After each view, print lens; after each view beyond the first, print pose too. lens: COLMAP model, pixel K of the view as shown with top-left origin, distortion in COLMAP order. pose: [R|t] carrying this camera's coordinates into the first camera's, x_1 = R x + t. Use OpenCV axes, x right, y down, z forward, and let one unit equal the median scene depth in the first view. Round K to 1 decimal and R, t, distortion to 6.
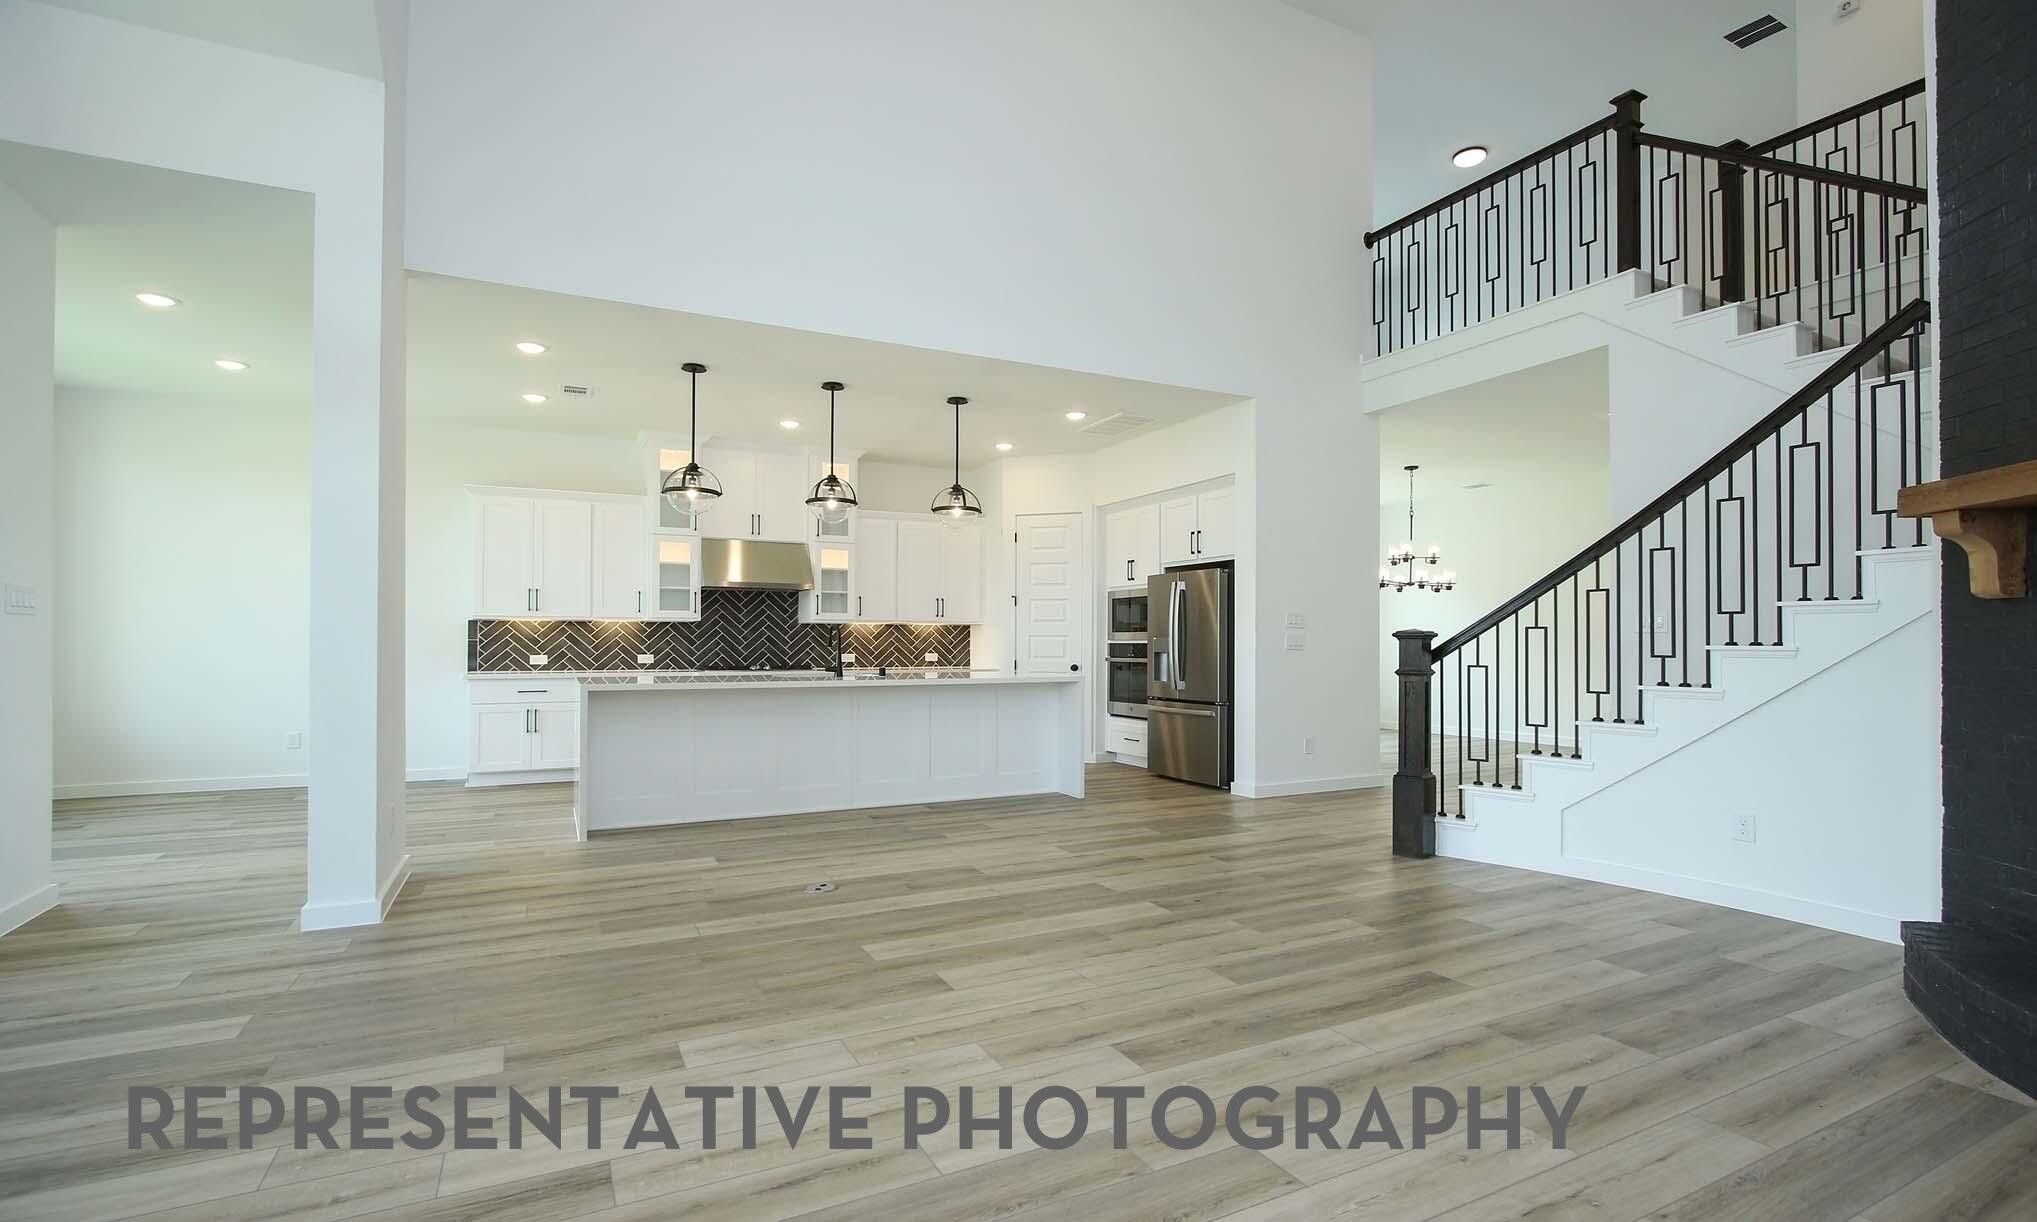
lens RADIAL K [[933.3, 0, 1011.0], [0, 933.3, 628.2], [0, 0, 1]] dist [-0.016640, 0.003165]
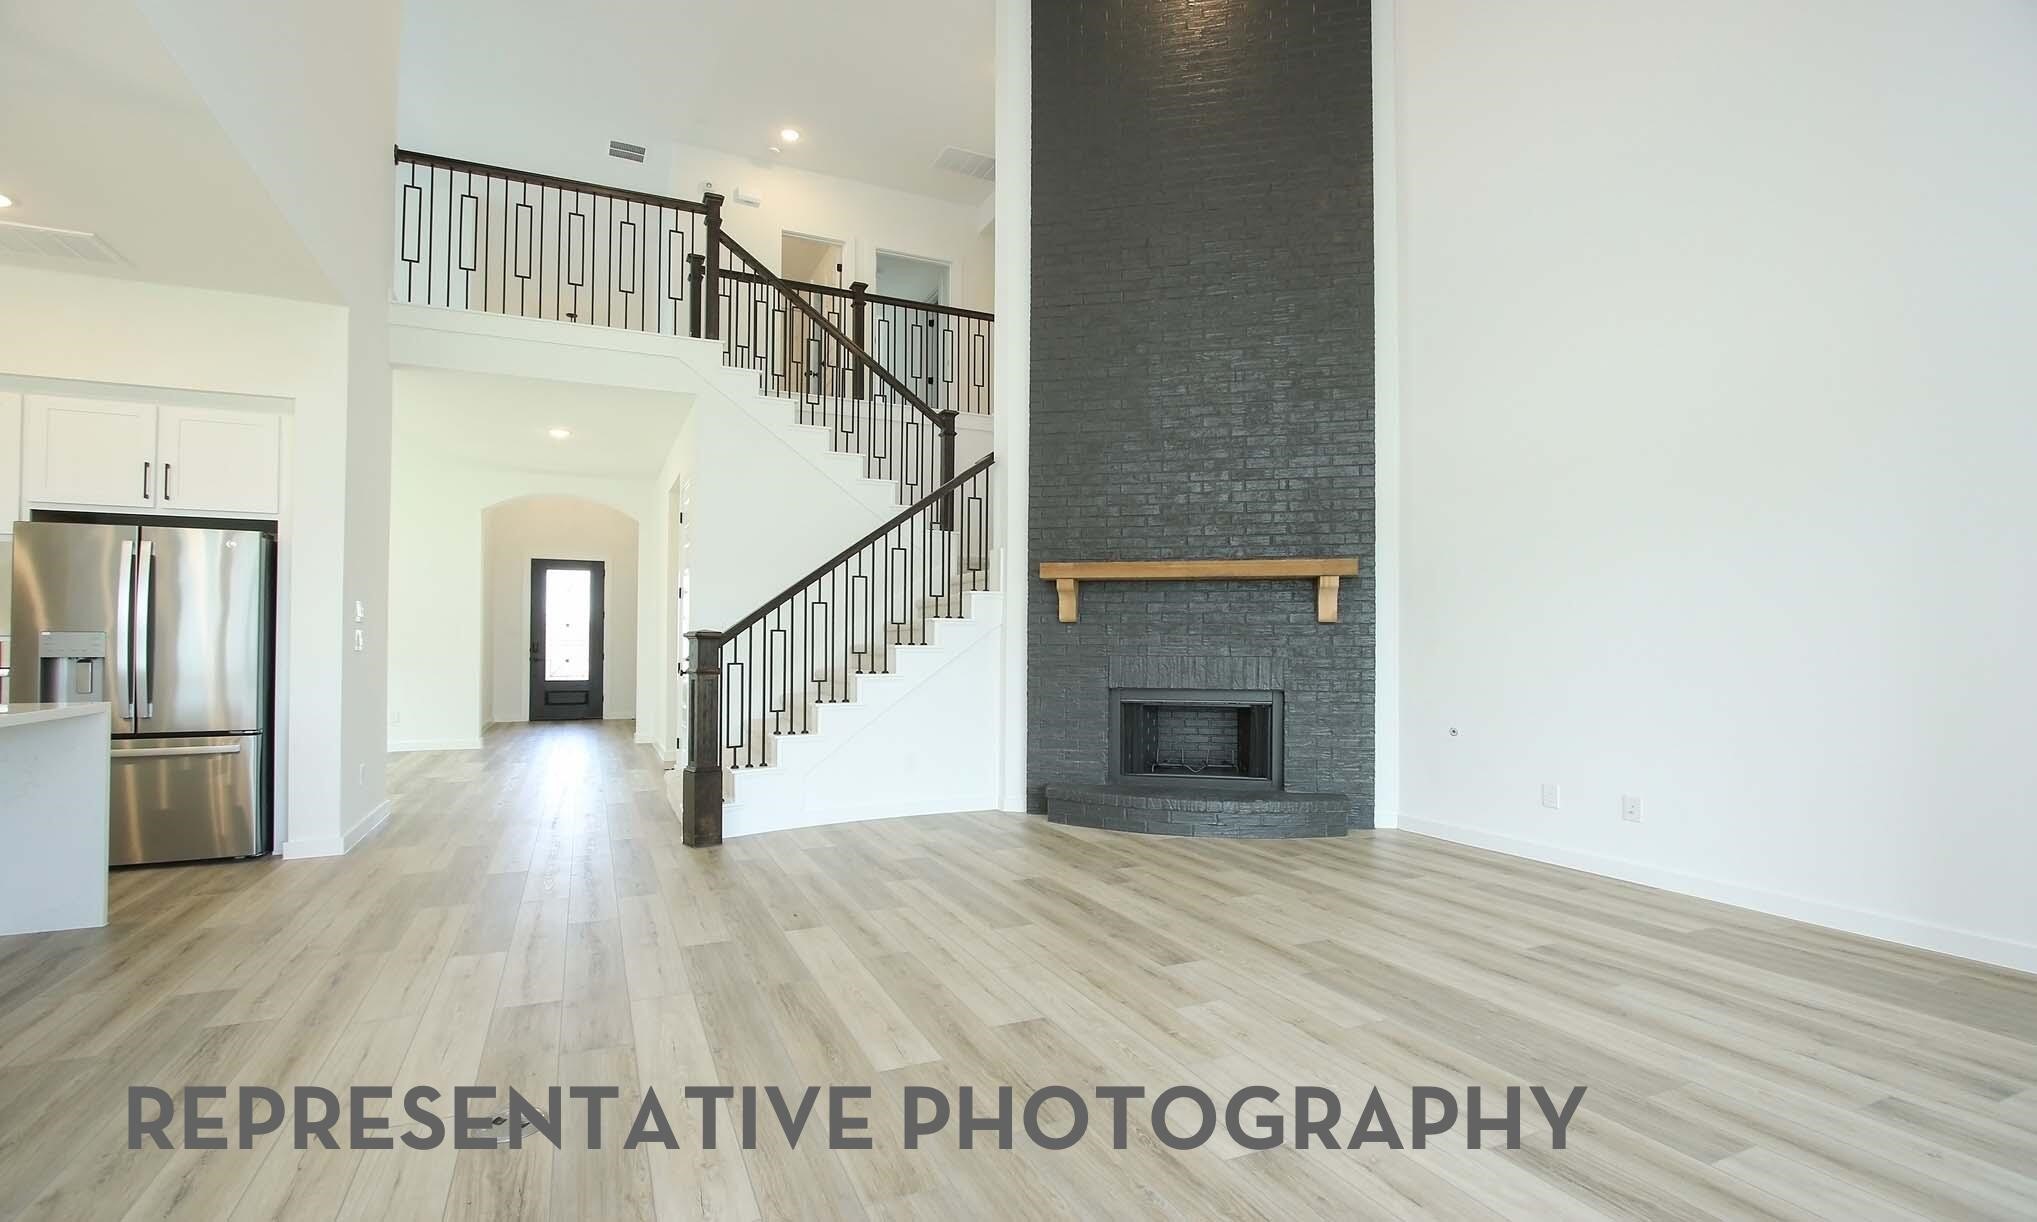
lens RADIAL K [[933.3, 0, 1012.5], [0, 933.3, 632.7], [0, 0, 1]] dist [-0.016640, 0.003165]
pose [[0.035791, 0.010773, 0.999301, -0.396774], [-0.017589, 0.999794, -0.010149, 0.005865], [-0.999205, -0.017213, 0.035973, 0.401357]]
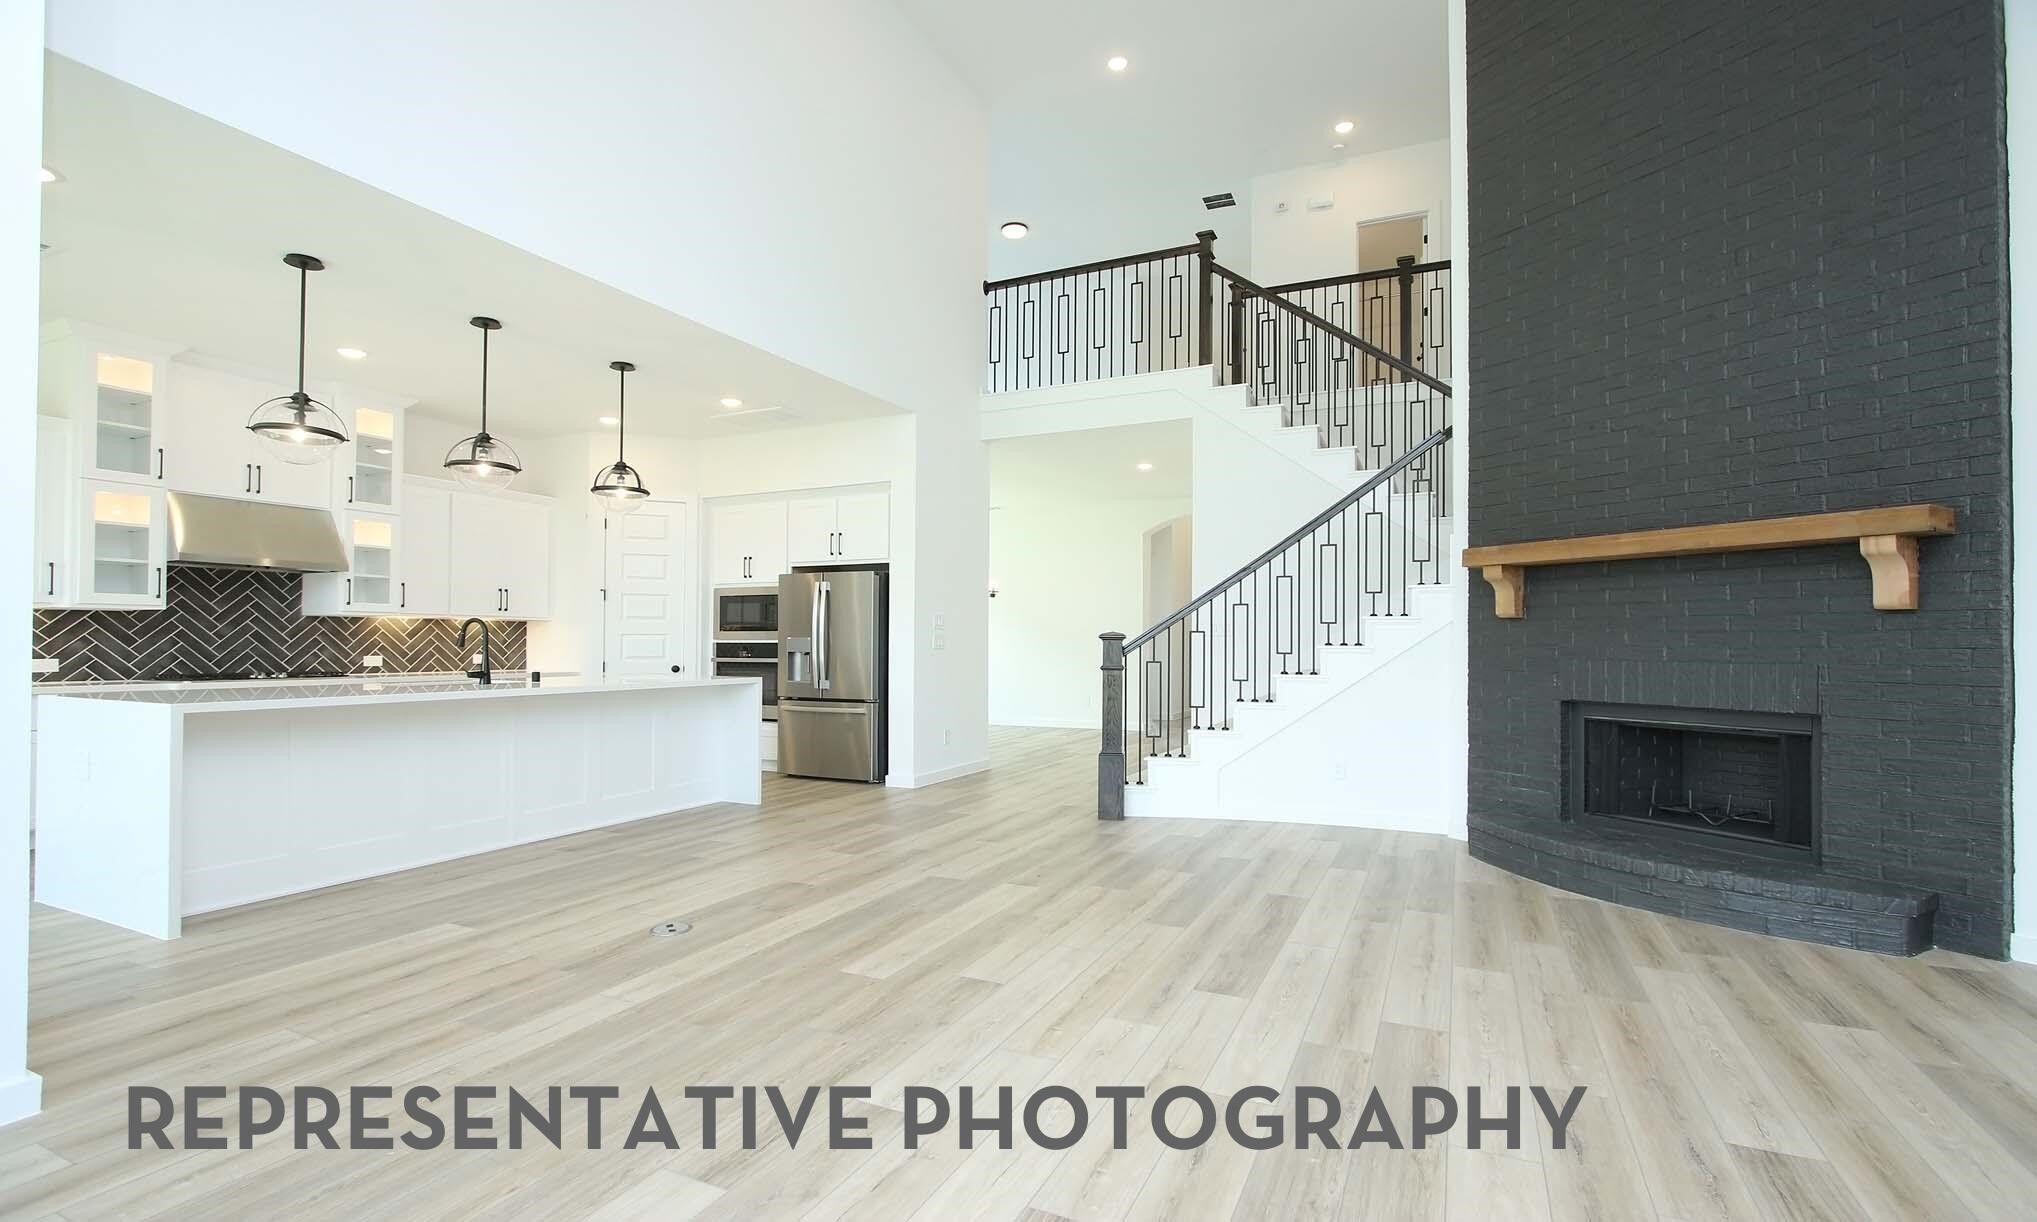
lens RADIAL K [[933.3, 0, 1009.0], [0, 933.3, 630.8], [0, 0, 1]] dist [-0.016640, 0.003165]
pose [[0.792873, 0.009133, 0.609318, -0.271396], [-0.011333, 0.999936, -0.000241, 0.001021], [-0.609281, -0.006714, 0.792926, 0.076605]]
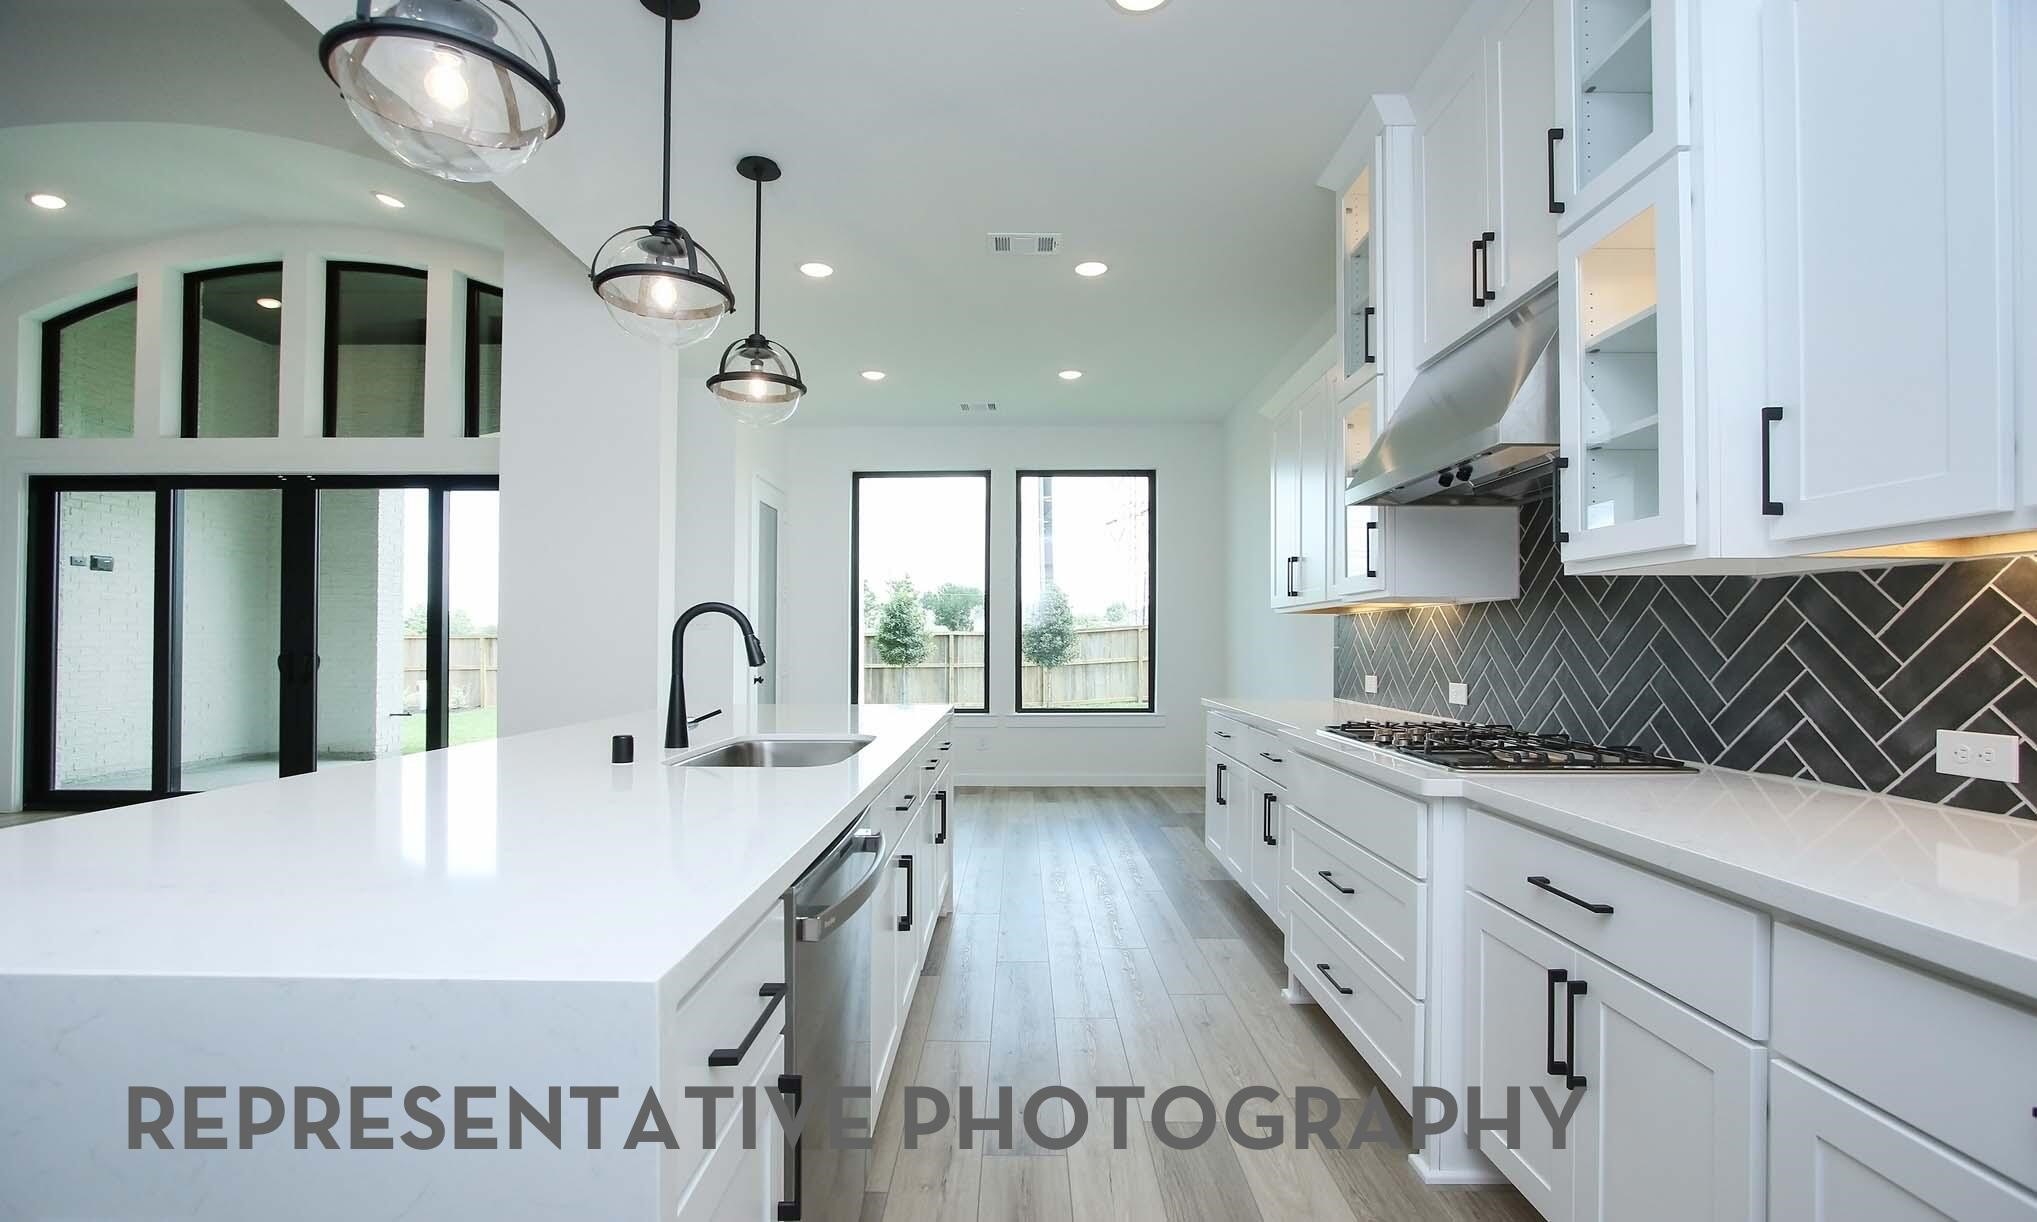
lens RADIAL K [[933.3, 0, 1017.1], [0, 933.3, 629.9], [0, 0, 1]] dist [-0.016640, 0.003165]
pose [[-0.452519, -0.014381, -0.891639, 0.070703], [0.010226, 0.999721, -0.021314, 0.012579], [0.891696, -0.018762, -0.452245, 1.108564]]
